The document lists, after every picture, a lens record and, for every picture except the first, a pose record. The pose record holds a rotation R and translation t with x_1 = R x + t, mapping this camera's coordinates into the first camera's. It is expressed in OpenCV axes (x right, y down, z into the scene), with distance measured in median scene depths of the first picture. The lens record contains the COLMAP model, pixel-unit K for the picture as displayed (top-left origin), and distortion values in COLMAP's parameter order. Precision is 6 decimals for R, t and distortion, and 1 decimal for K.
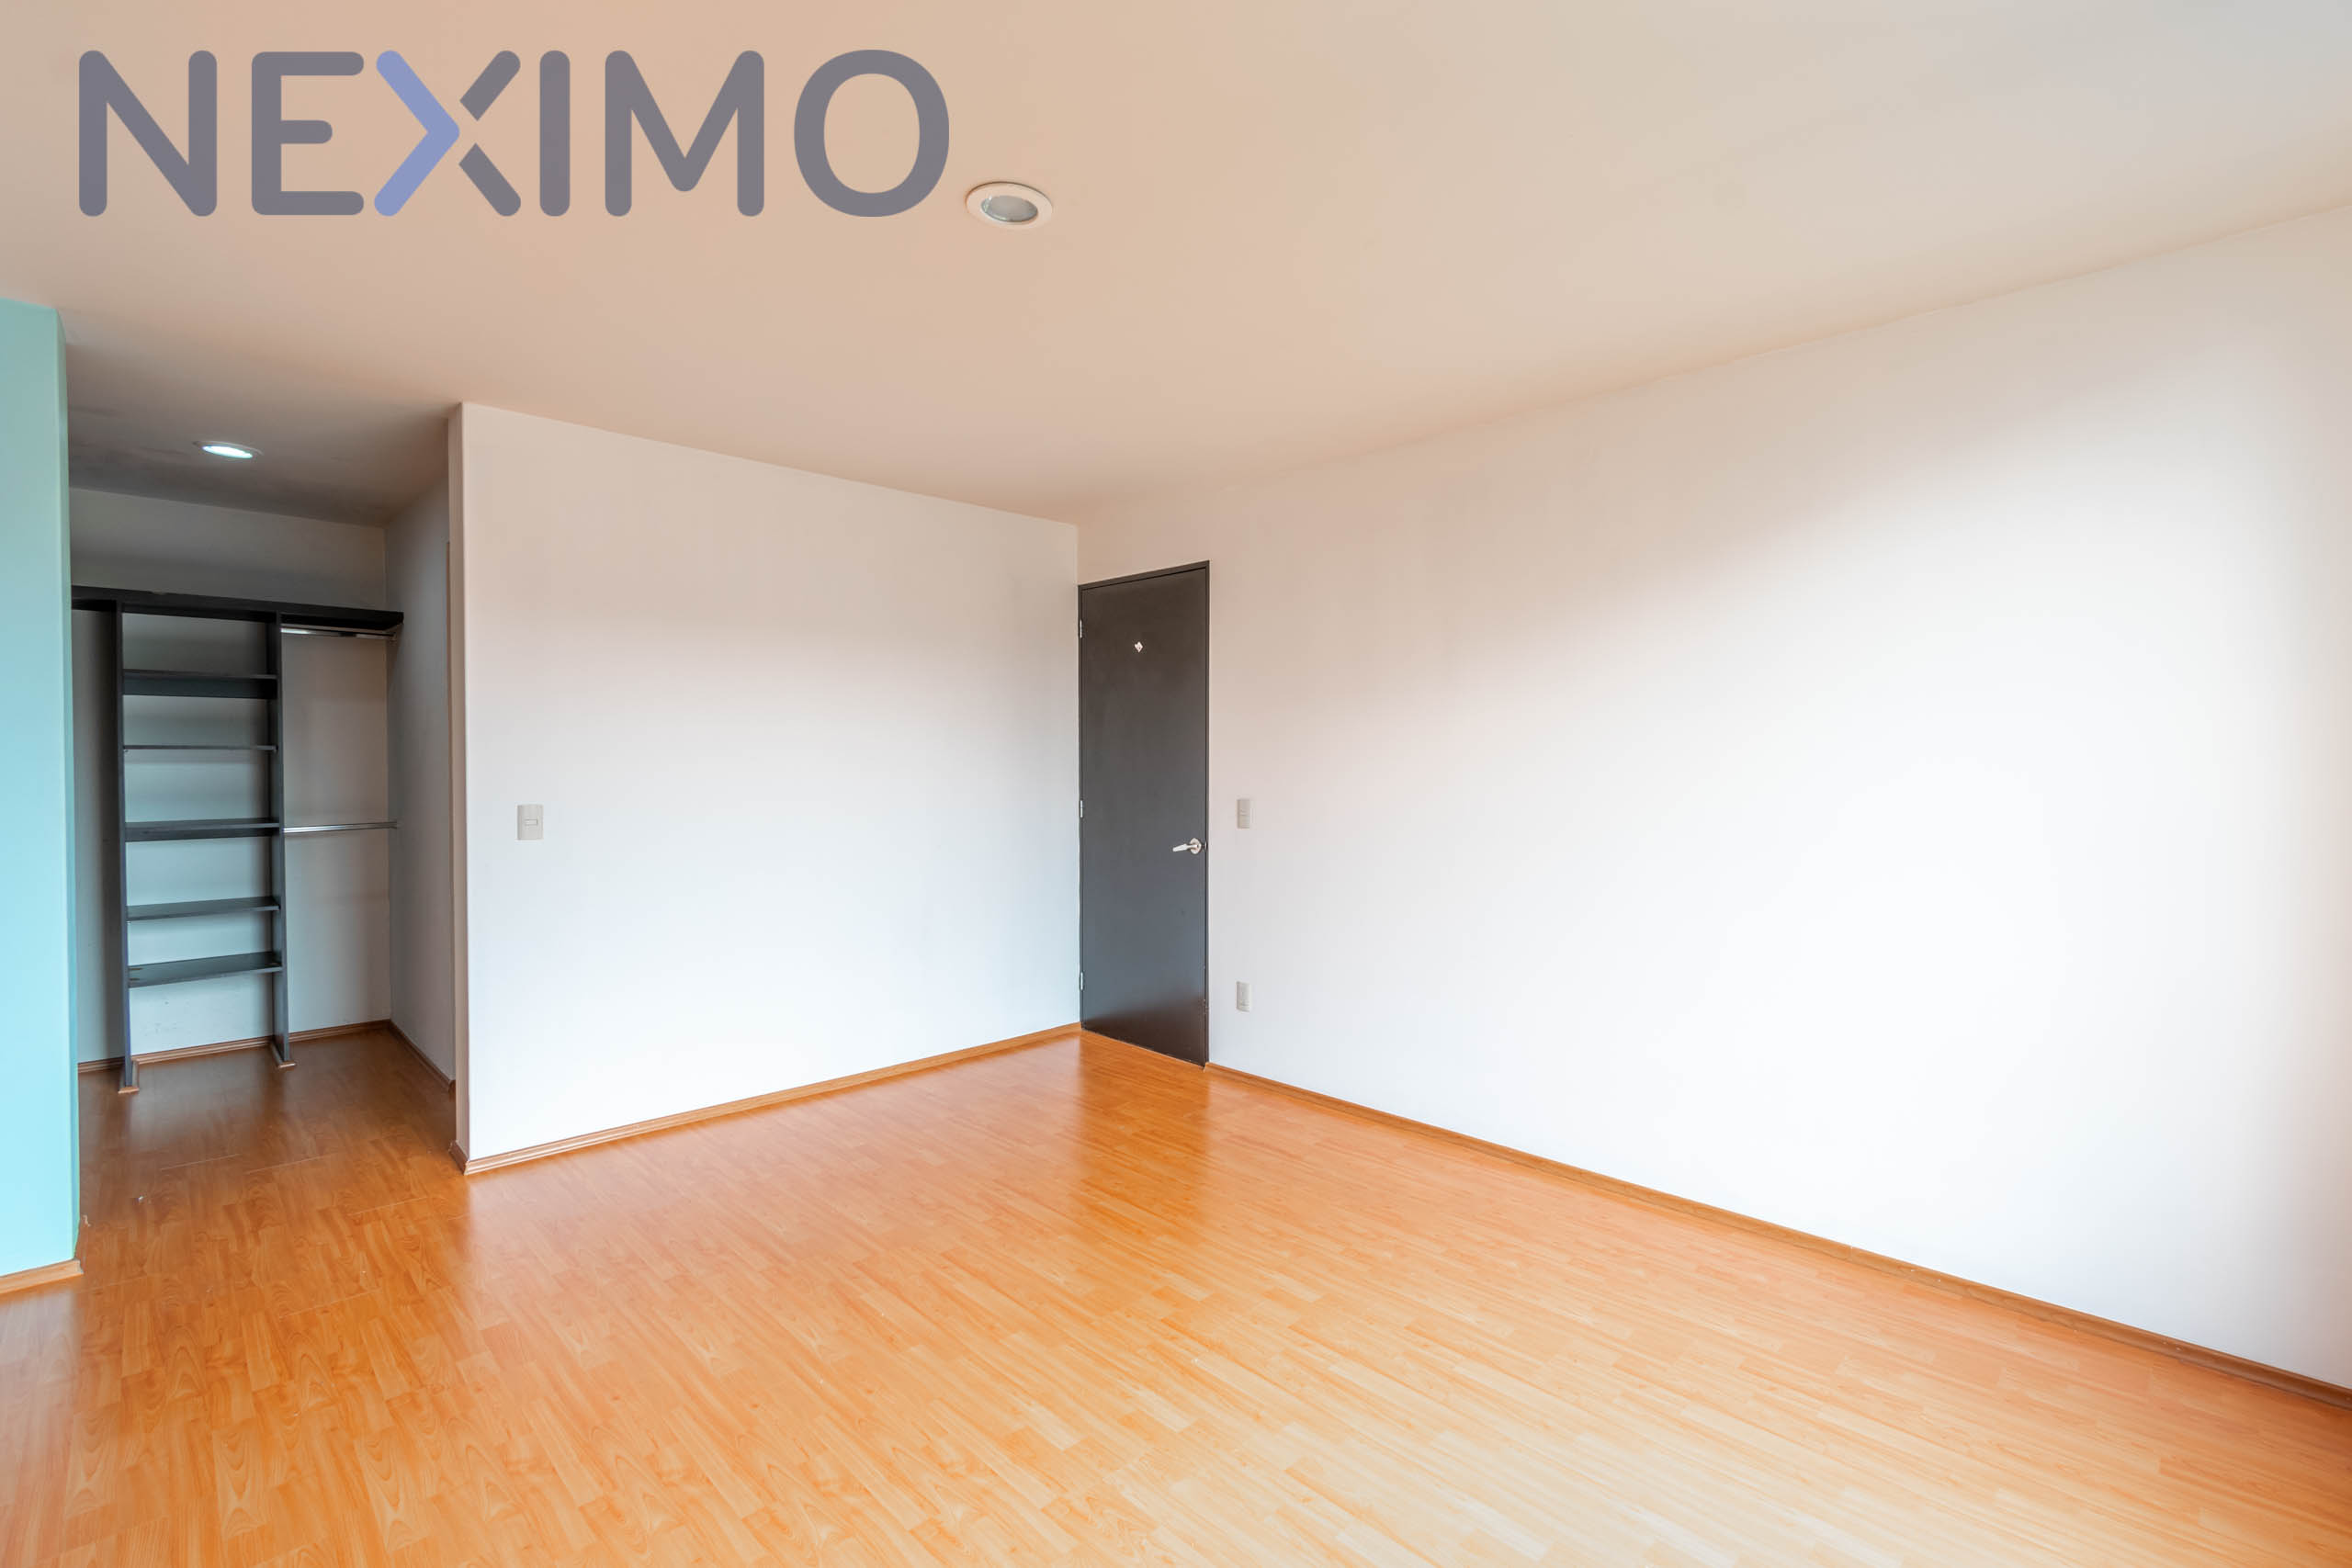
lens RADIAL K [[1064.4, 0, 1182.2], [0, 1064.4, 776.1], [0, 0, 1]] dist [-0.000764, -0.000156]
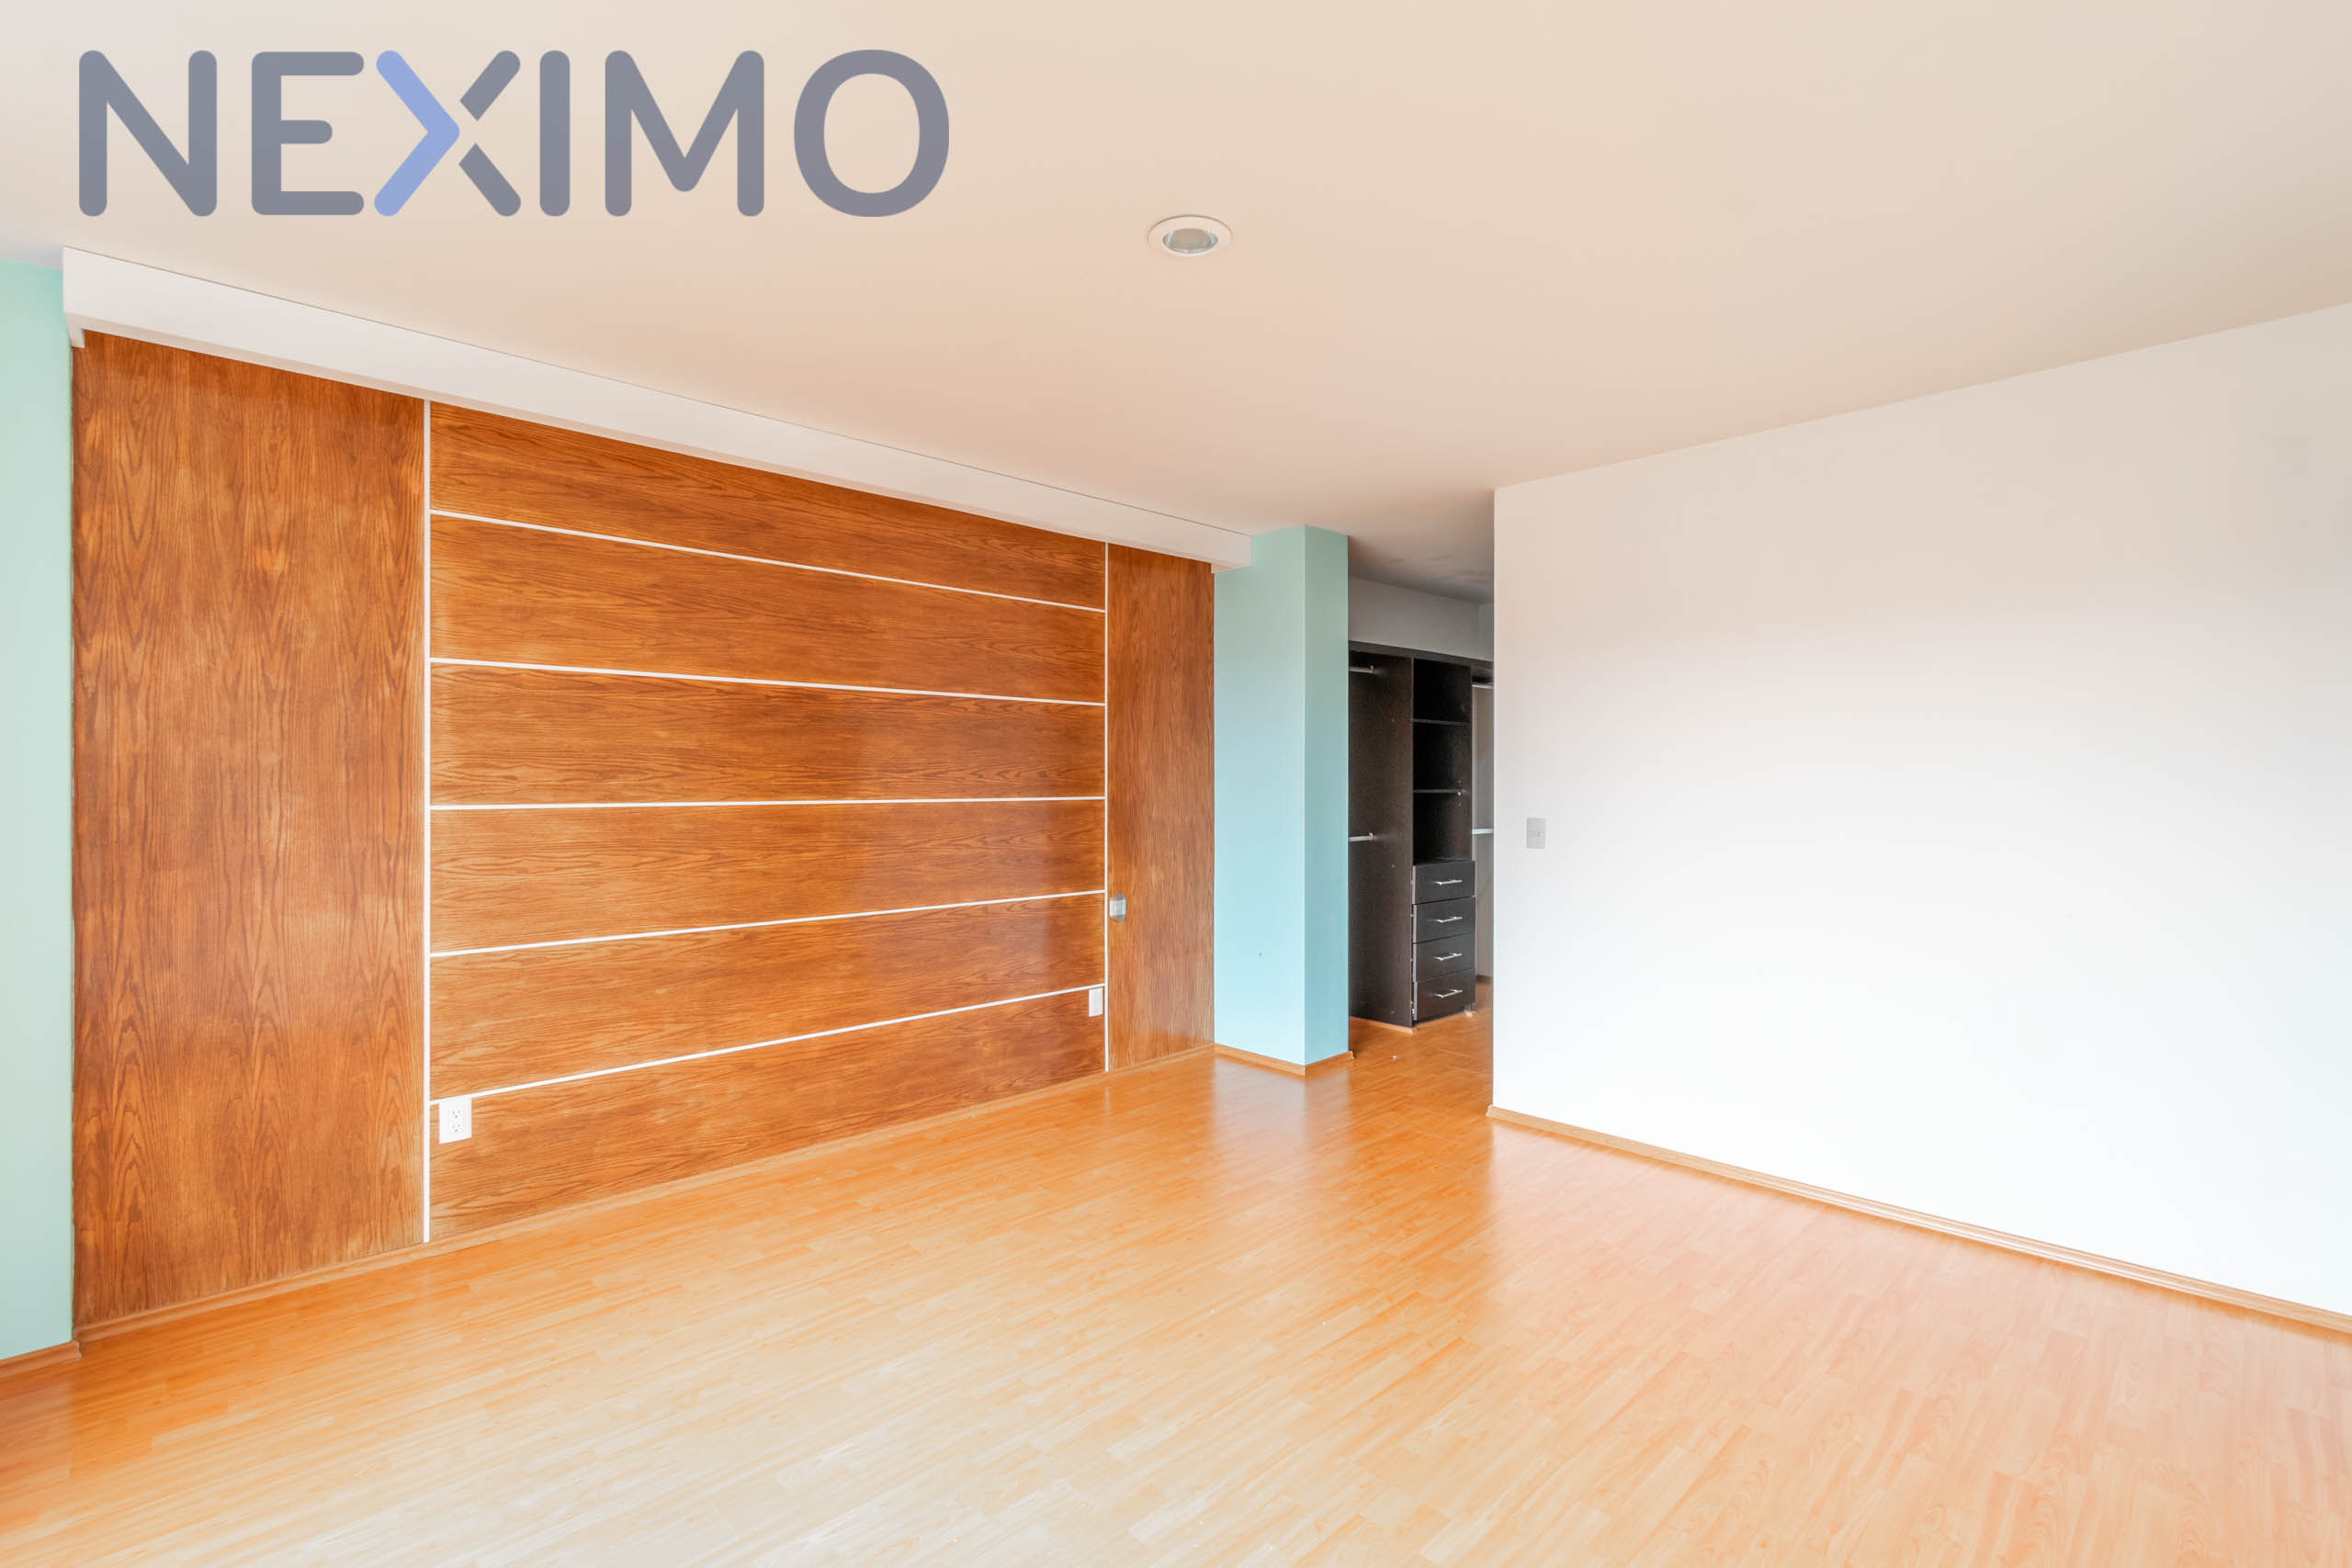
lens RADIAL K [[1064.4, 0, 1188.0], [0, 1064.4, 782.8], [0, 0, 1]] dist [-0.000764, -0.000156]
pose [[-0.028940, 0.002925, -0.999577, 0.581329], [-0.009177, 0.999953, 0.003192, -0.012218], [0.999539, 0.009265, -0.028912, 0.698643]]
